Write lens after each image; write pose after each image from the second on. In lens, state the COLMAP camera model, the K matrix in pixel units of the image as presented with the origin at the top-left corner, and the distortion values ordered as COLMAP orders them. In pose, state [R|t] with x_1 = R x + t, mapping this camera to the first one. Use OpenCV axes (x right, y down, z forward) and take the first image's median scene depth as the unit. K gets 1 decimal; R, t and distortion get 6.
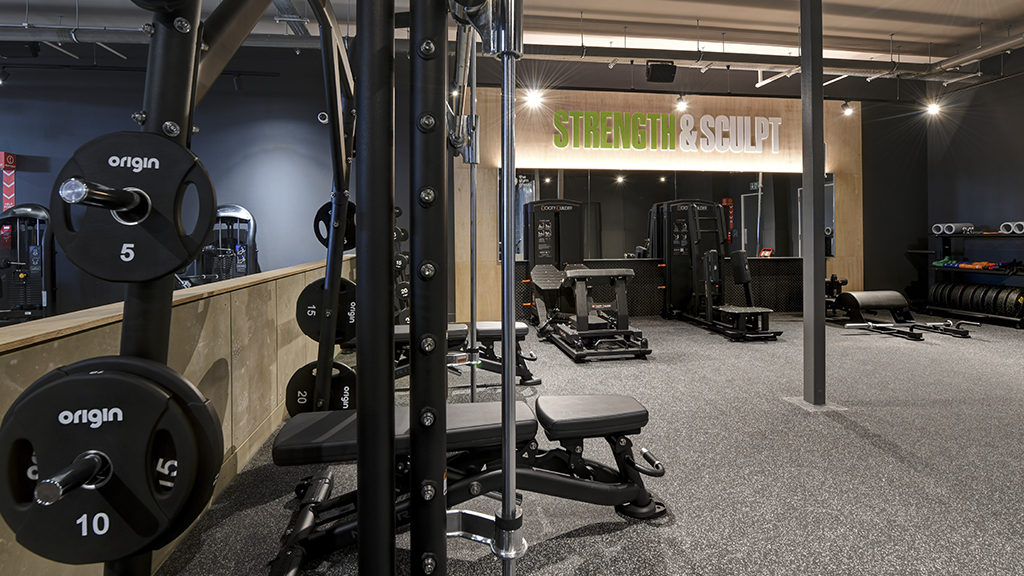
lens RADIAL K [[445.0, 0, 498.7], [0, 445.0, 236.5], [0, 0, 1]] dist [-0.016321, 0.000161]
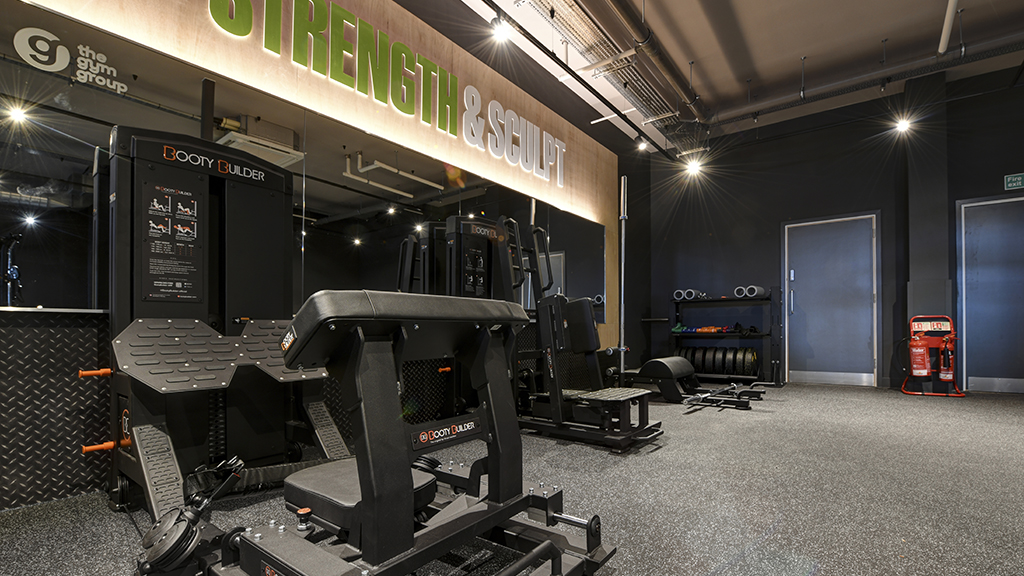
lens RADIAL K [[441.6, 0, 541.3], [0, 441.6, 324.7], [0, 0, 1]] dist [-0.019445, -0.000077]
pose [[0.685134, 0.012657, 0.728307, 0.050714], [-0.003731, 0.999897, -0.013867, 0.064663], [-0.728407, 0.006784, 0.685111, 0.525005]]
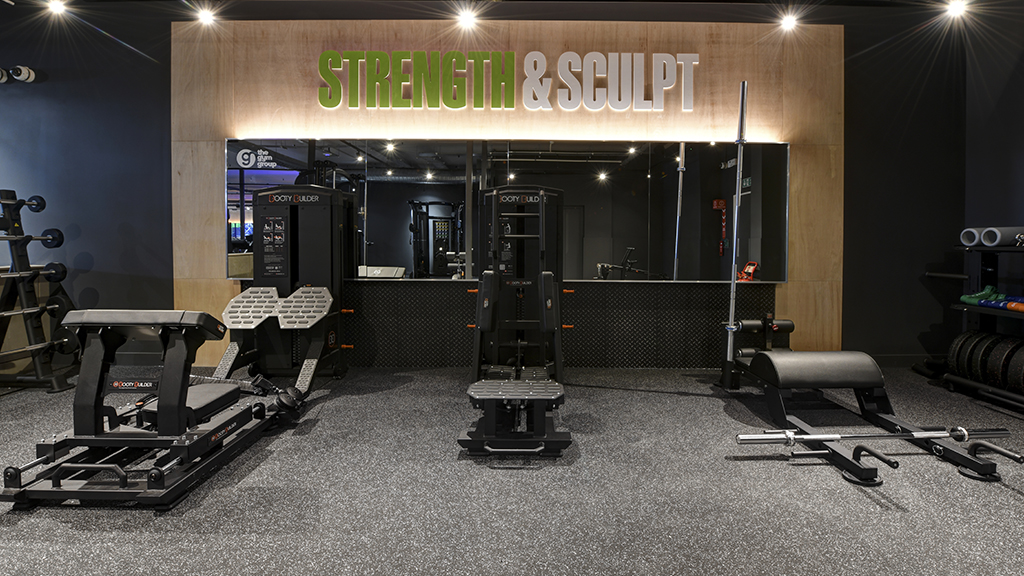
lens RADIAL K [[426.7, 0, 513.3], [0, 426.7, 250.8], [0, 0, 1]] dist [-0.017927, -0.000447]
pose [[0.993374, 0.012736, -0.114222, 0.476983], [-0.010557, 0.999751, 0.019668, -0.003903], [0.114444, -0.018331, 0.993261, 0.398357]]
